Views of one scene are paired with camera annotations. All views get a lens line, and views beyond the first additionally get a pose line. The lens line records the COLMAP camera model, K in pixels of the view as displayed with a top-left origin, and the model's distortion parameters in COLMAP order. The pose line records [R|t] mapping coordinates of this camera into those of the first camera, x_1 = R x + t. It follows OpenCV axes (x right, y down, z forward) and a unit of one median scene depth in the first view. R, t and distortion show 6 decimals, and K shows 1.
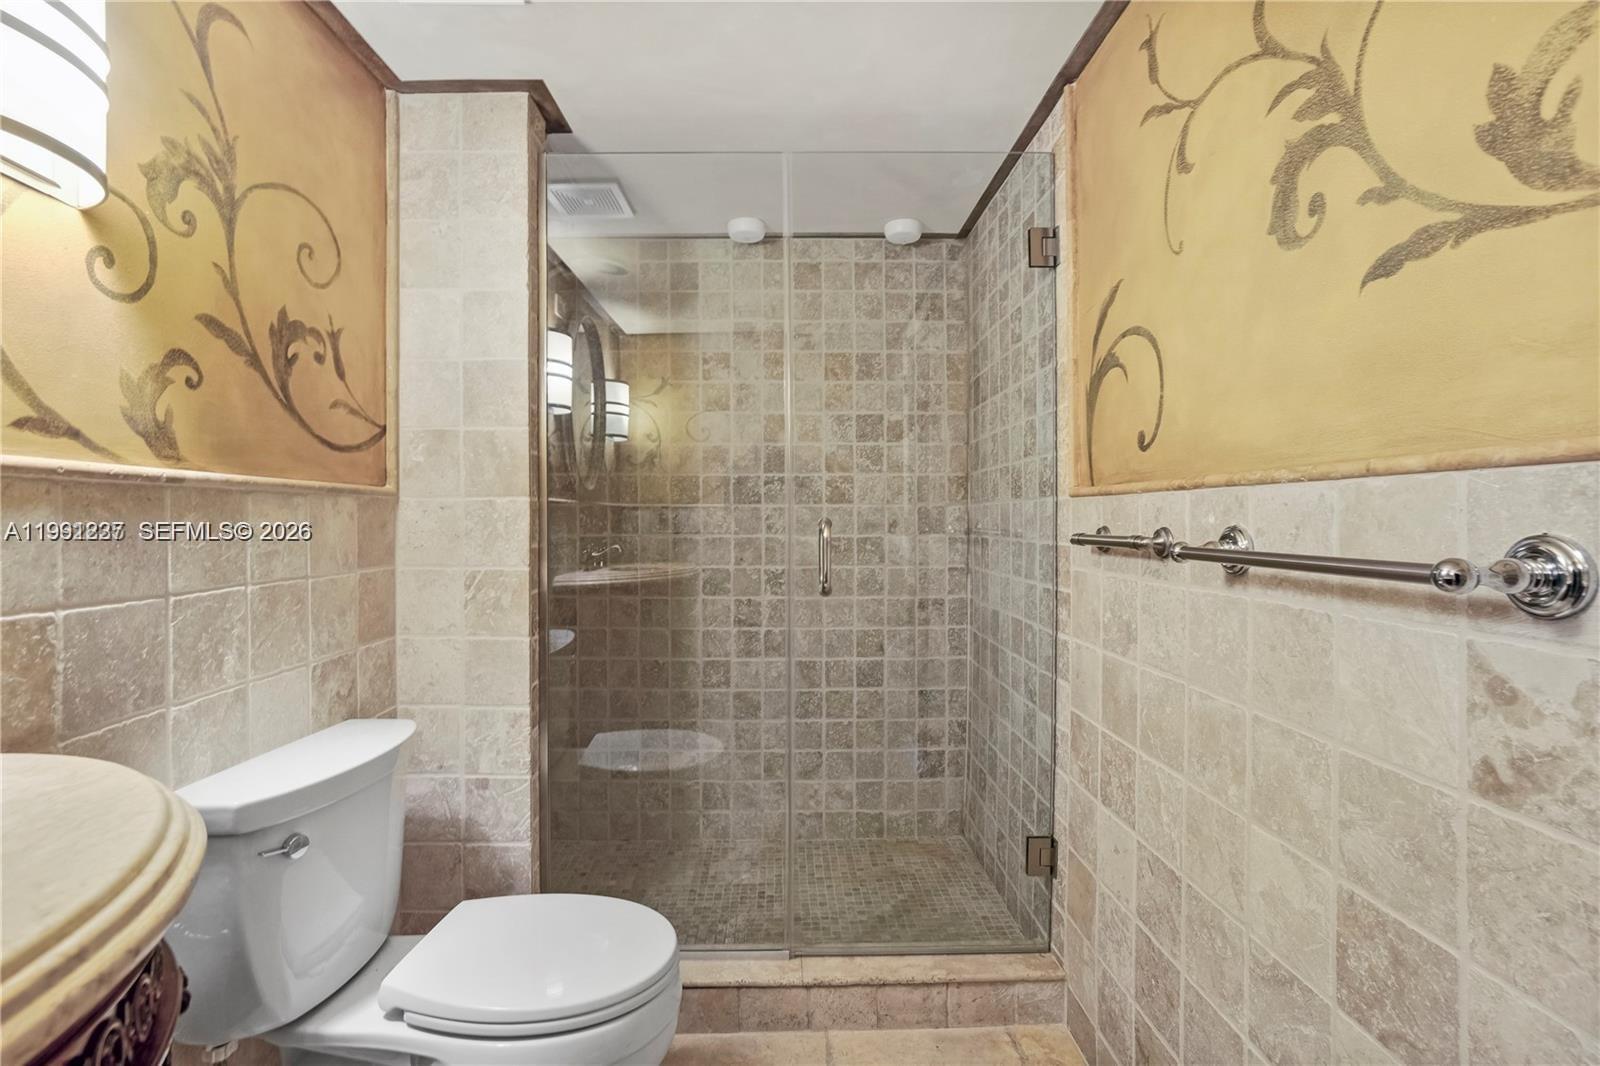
lens RADIAL K [[732.3, 0, 789.5], [0, 732.3, 519.8], [0, 0, 1]] dist [-0.049966, 0.026210]
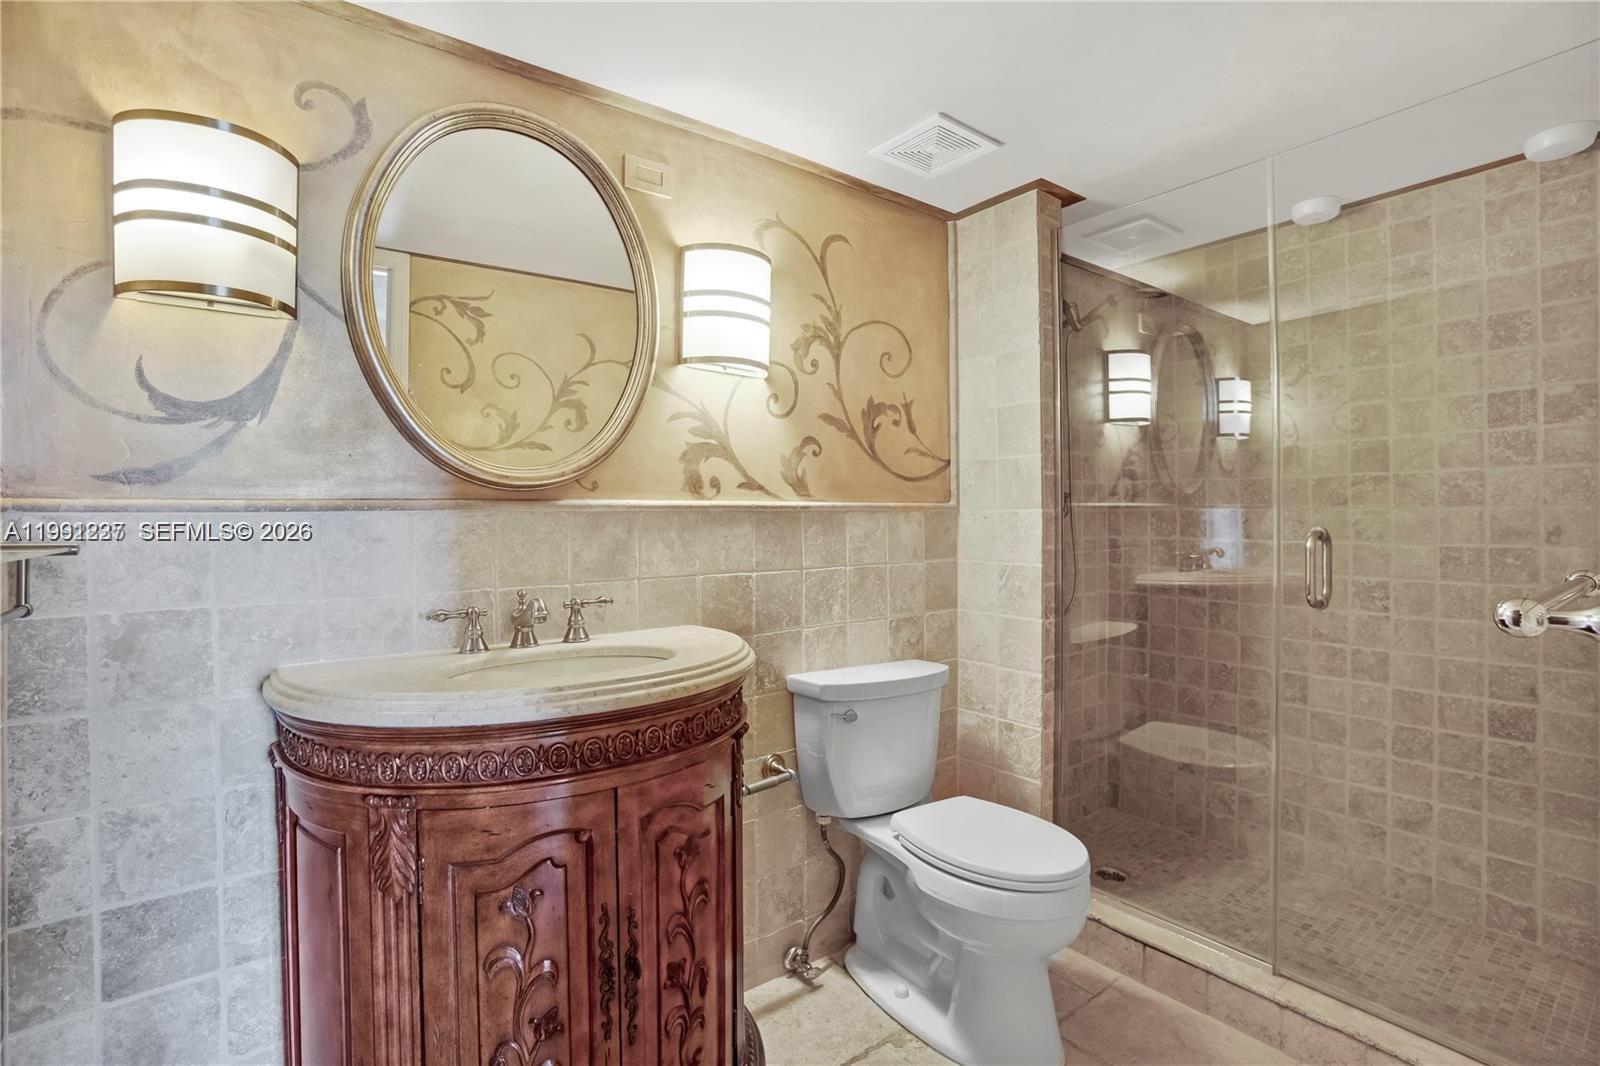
lens RADIAL K [[720.6, 0, 789.5], [0, 720.6, 519.2], [0, 0, 1]] dist [-0.053334, 0.019385]
pose [[0.601841, 0.001011, -0.798615, 0.371516], [0.003095, 0.999989, 0.003599, -0.019024], [0.798610, -0.004638, 0.601831, -0.099663]]
